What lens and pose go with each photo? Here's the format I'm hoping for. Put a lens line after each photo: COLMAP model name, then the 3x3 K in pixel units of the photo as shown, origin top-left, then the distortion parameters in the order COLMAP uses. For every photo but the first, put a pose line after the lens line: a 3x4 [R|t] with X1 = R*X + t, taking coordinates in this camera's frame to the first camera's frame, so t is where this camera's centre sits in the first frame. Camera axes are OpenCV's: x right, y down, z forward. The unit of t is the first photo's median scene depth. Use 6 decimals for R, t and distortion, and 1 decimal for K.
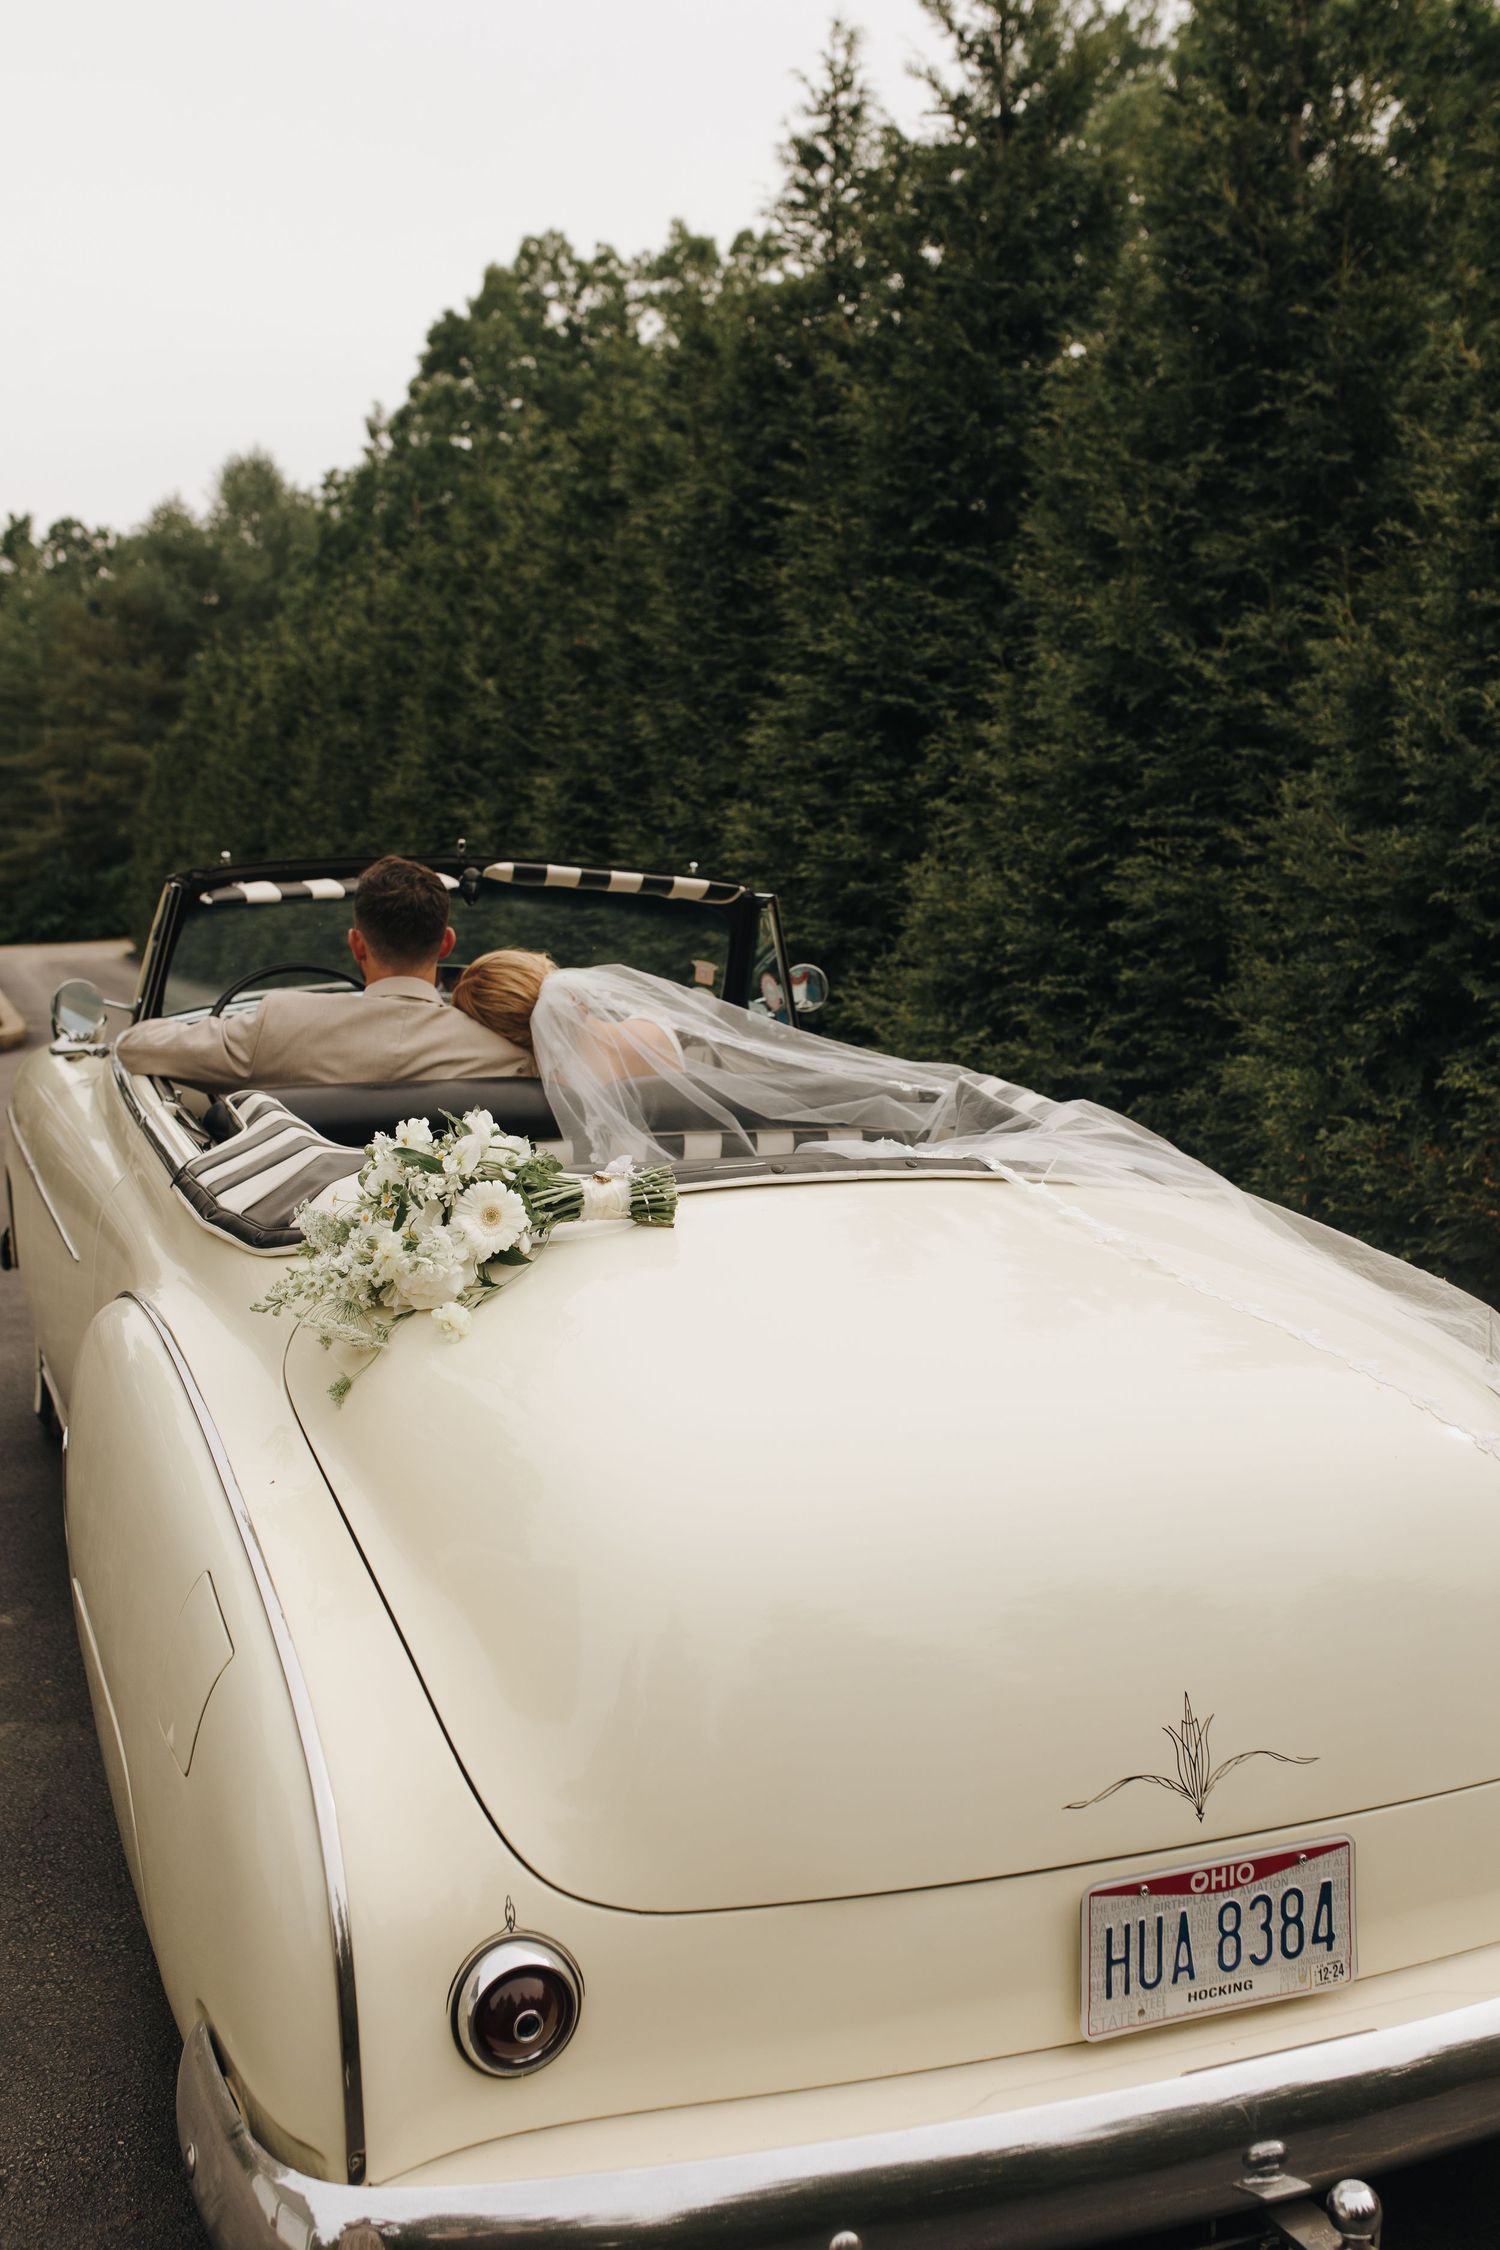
lens RADIAL K [[2176.1, 0, 701.4], [0, 2176.1, 1204.5], [0, 0, 1]] dist [-0.006188, 0.005857]
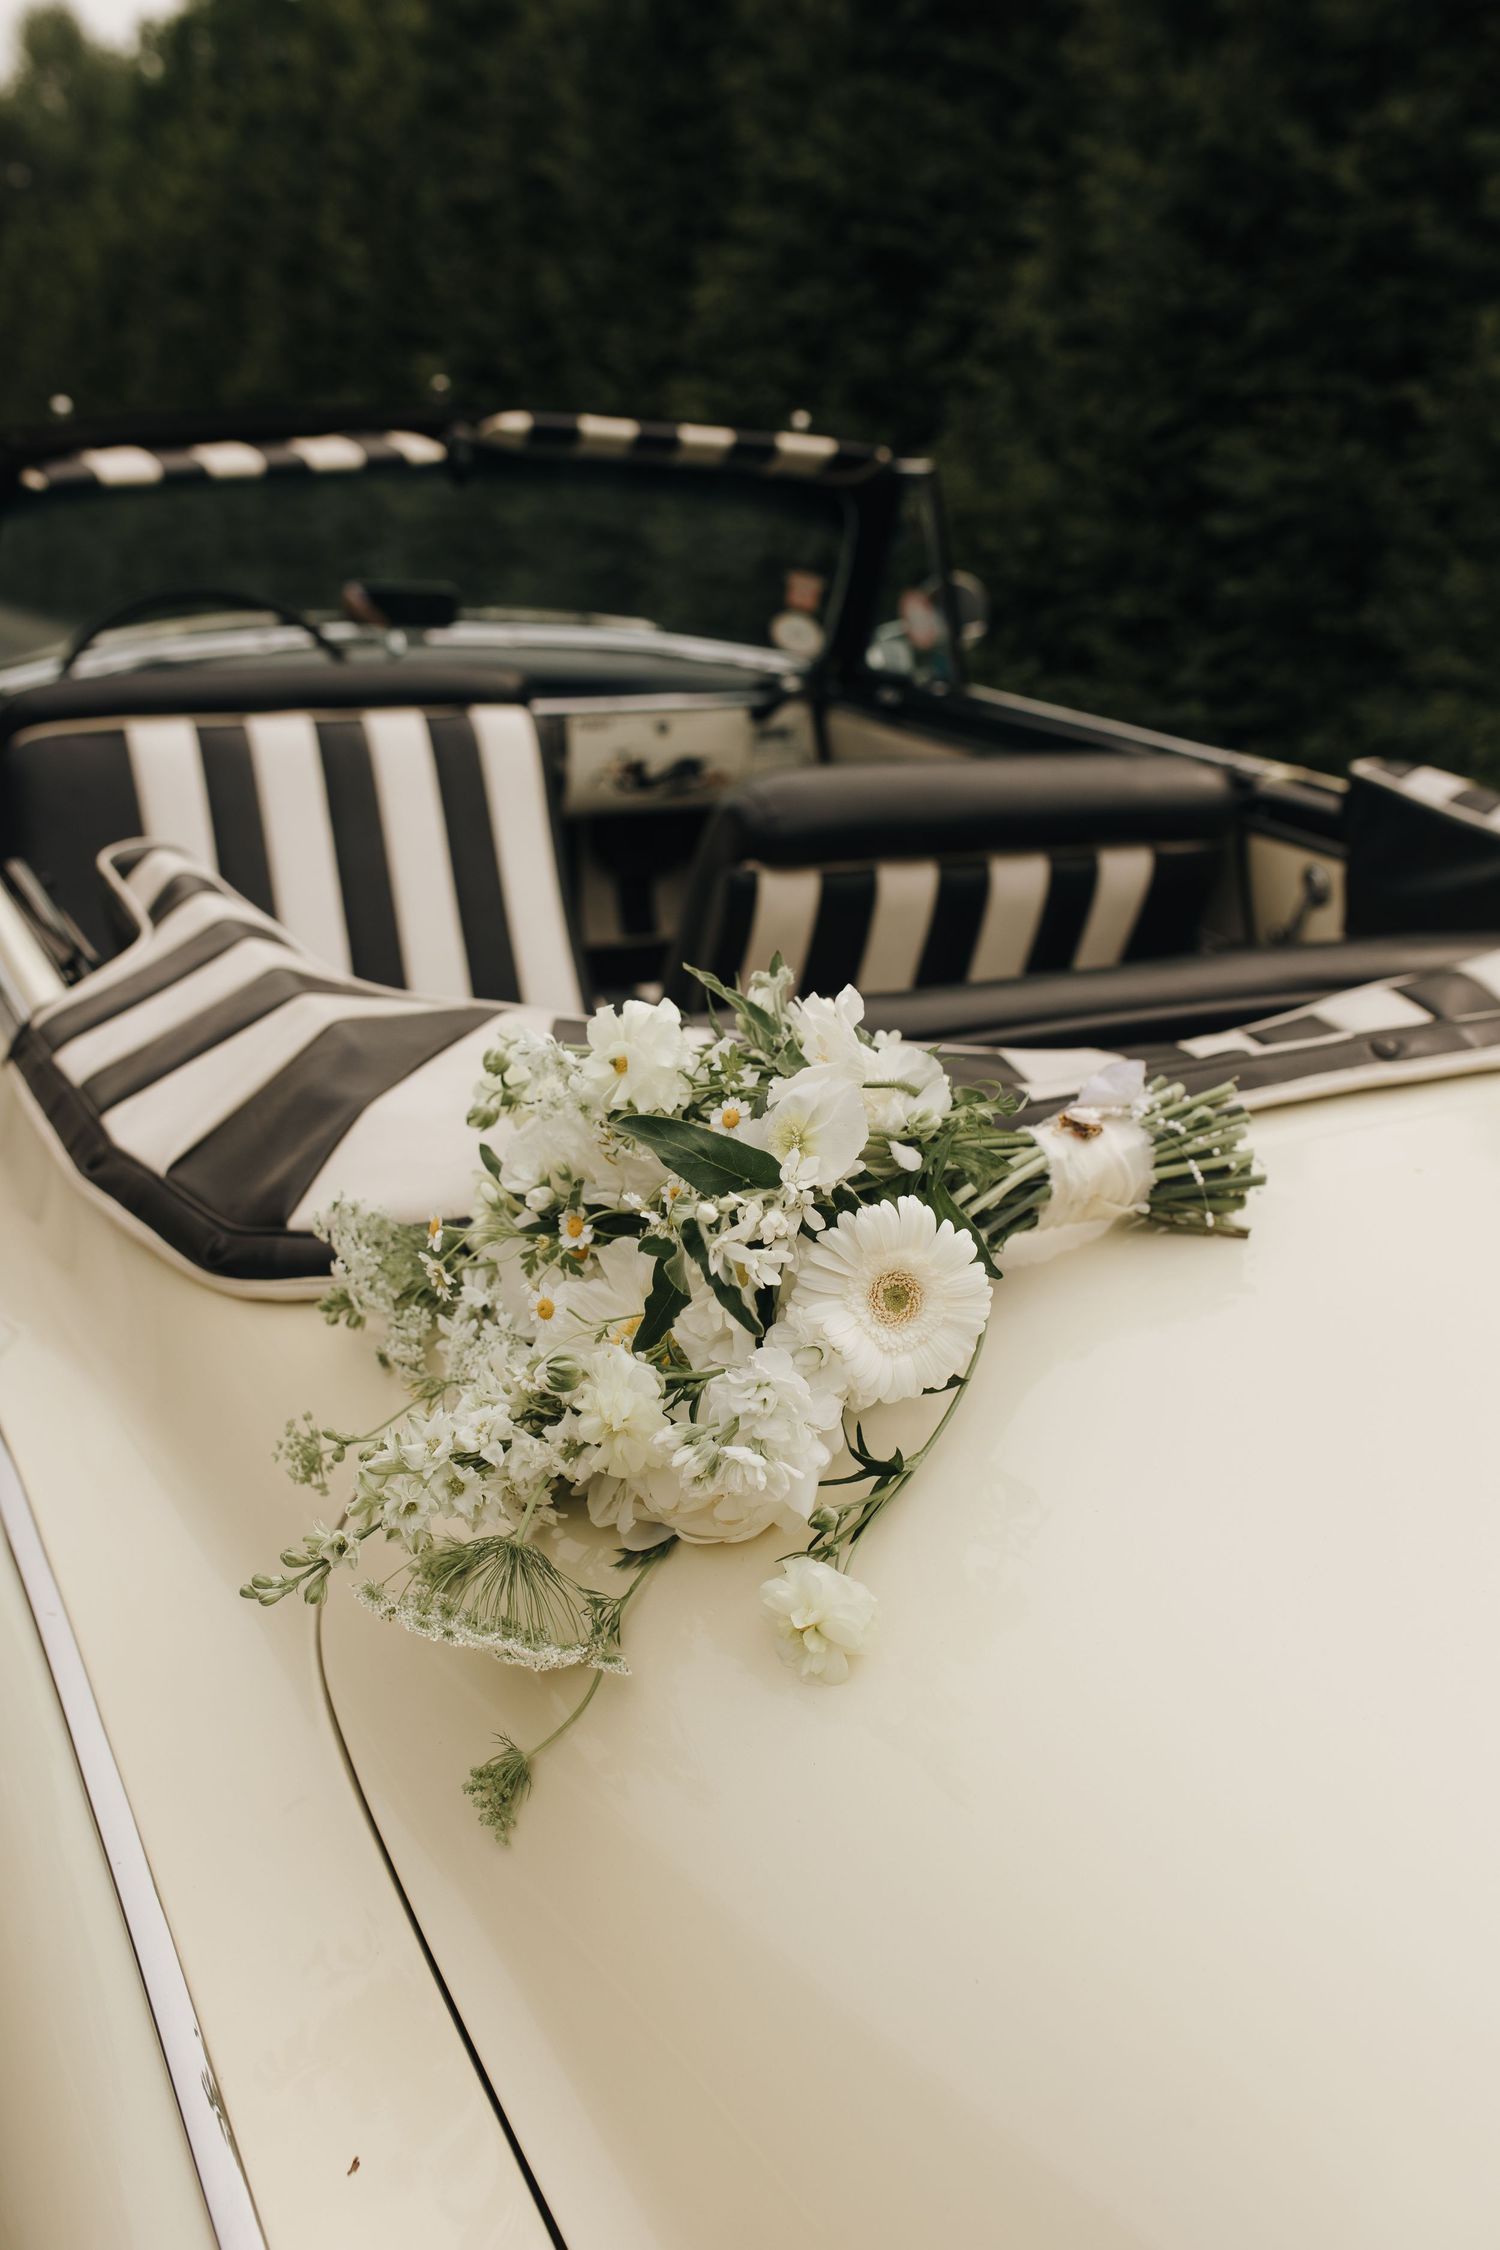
lens RADIAL K [[2176.1, 0, 701.4], [0, 2176.1, 1204.5], [0, 0, 1]] dist [-0.006188, 0.005857]
pose [[0.997970, -0.030868, 0.055708, -0.045183], [0.021107, 0.985563, 0.167986, -0.021637], [-0.060089, -0.166469, 0.984214, 0.197411]]
